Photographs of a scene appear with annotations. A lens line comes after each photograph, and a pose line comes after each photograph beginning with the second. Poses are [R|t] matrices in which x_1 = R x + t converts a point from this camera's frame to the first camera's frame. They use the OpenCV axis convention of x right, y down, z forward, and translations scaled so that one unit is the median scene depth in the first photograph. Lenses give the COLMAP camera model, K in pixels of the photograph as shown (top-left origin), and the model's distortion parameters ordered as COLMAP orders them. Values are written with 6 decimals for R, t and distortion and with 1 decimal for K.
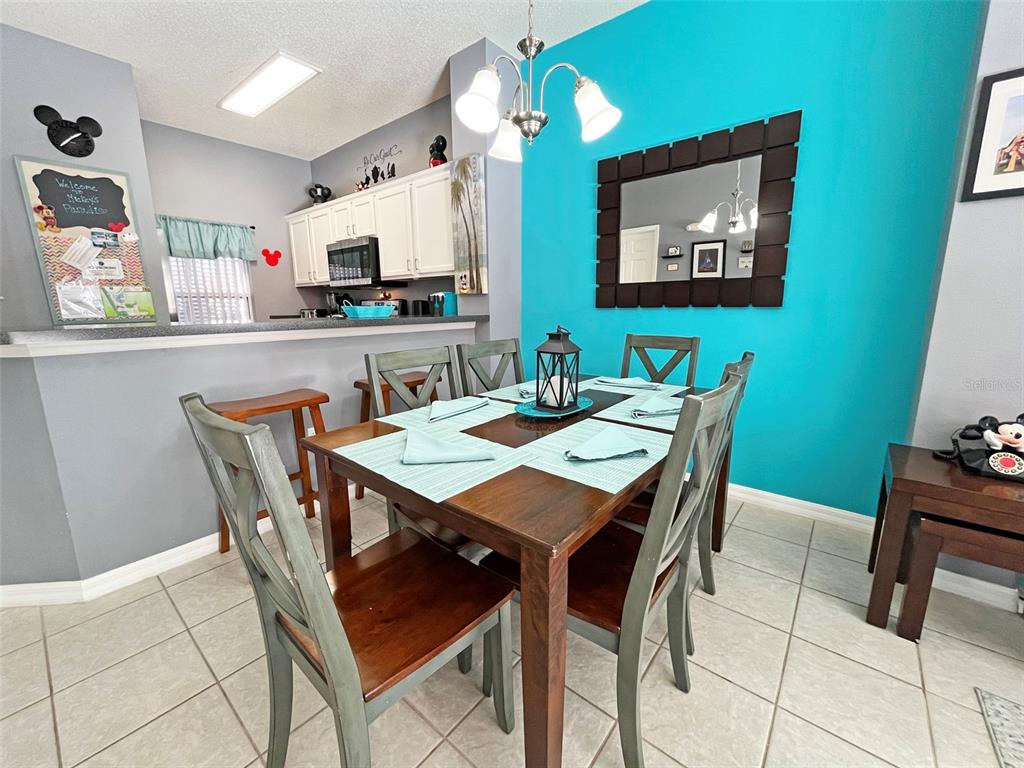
lens RADIAL K [[417.3, 0, 501.3], [0, 417.3, 378.5], [0, 0, 1]] dist [-0.001460, -0.000162]
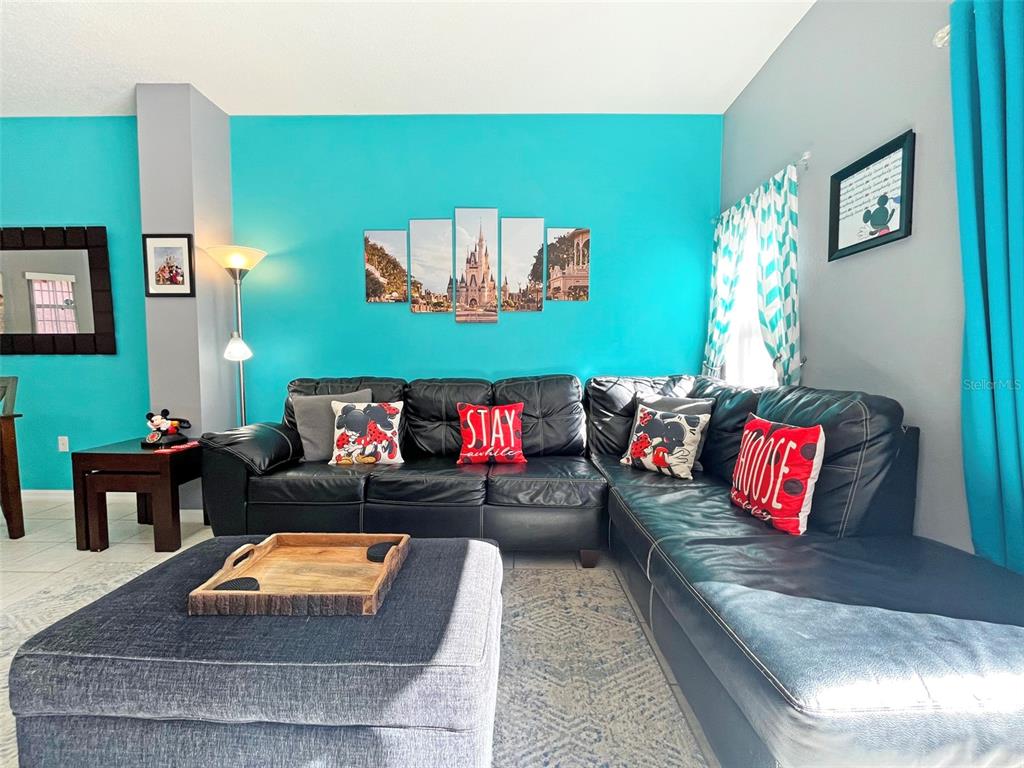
lens RADIAL K [[423.5, 0, 521.1], [0, 423.5, 380.7], [0, 0, 1]] dist [-0.001681, -0.000254]
pose [[0.771681, -0.022931, 0.635597, 0.612447], [0.103222, 0.990616, -0.089583, 0.139688], [-0.627578, 0.134737, 0.766806, -0.715582]]
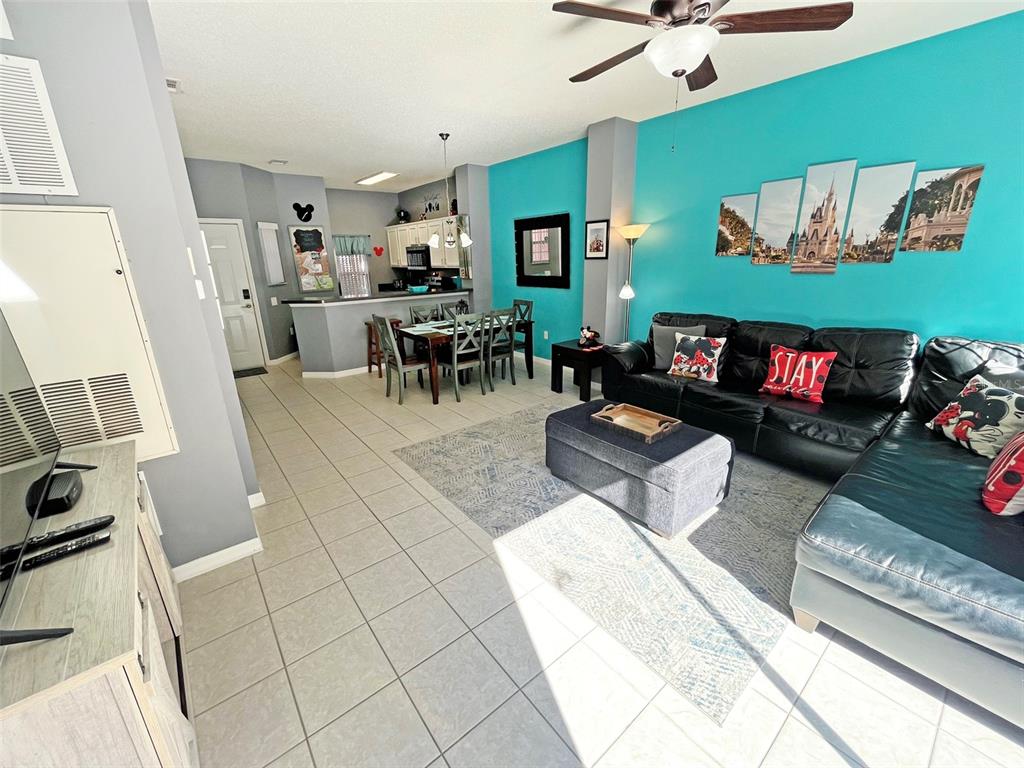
lens RADIAL K [[428.9, 0, 495.3], [0, 428.9, 385.6], [0, 0, 1]] dist [-0.001313, -0.000101]
pose [[0.975345, 0.048761, -0.215232, 0.613483], [-0.021587, 0.991688, 0.126843, 0.066510], [0.219628, -0.119069, 0.968290, -1.248667]]
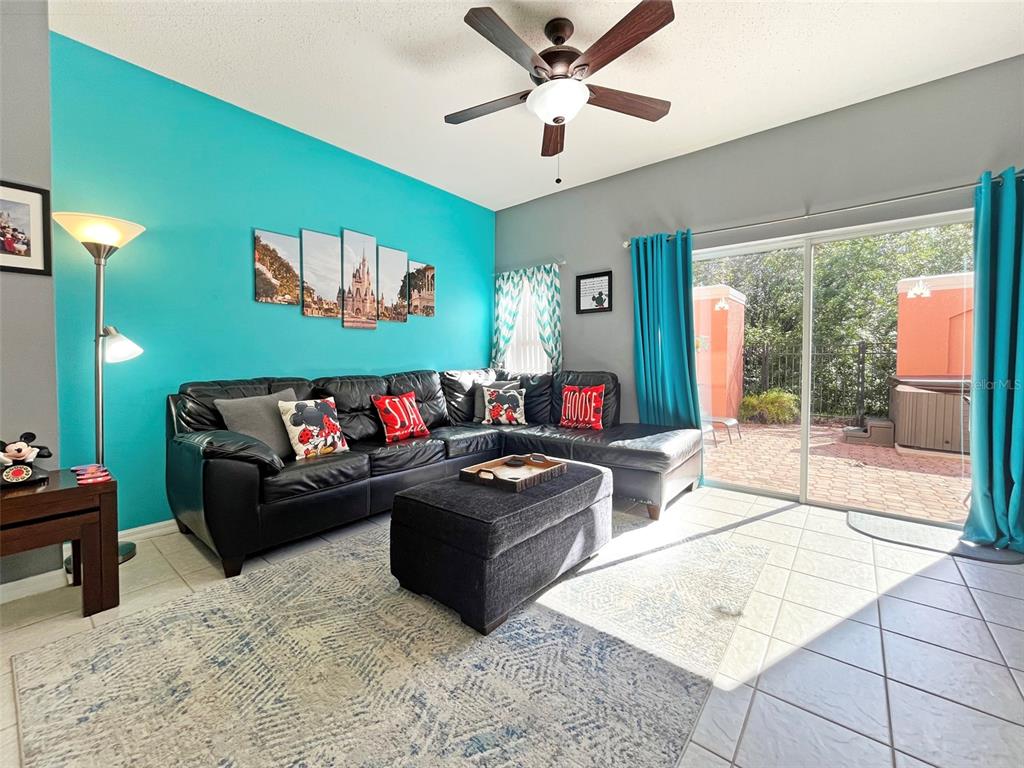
lens RADIAL K [[413.6, 0, 517.2], [0, 413.6, 371.2], [0, 0, 1]] dist [-0.000091, -0.000473]
pose [[-0.019026, -0.022583, 0.999564, -0.039225], [0.178512, 0.983604, 0.025621, 0.065224], [-0.983754, 0.178922, -0.014682, -0.266127]]
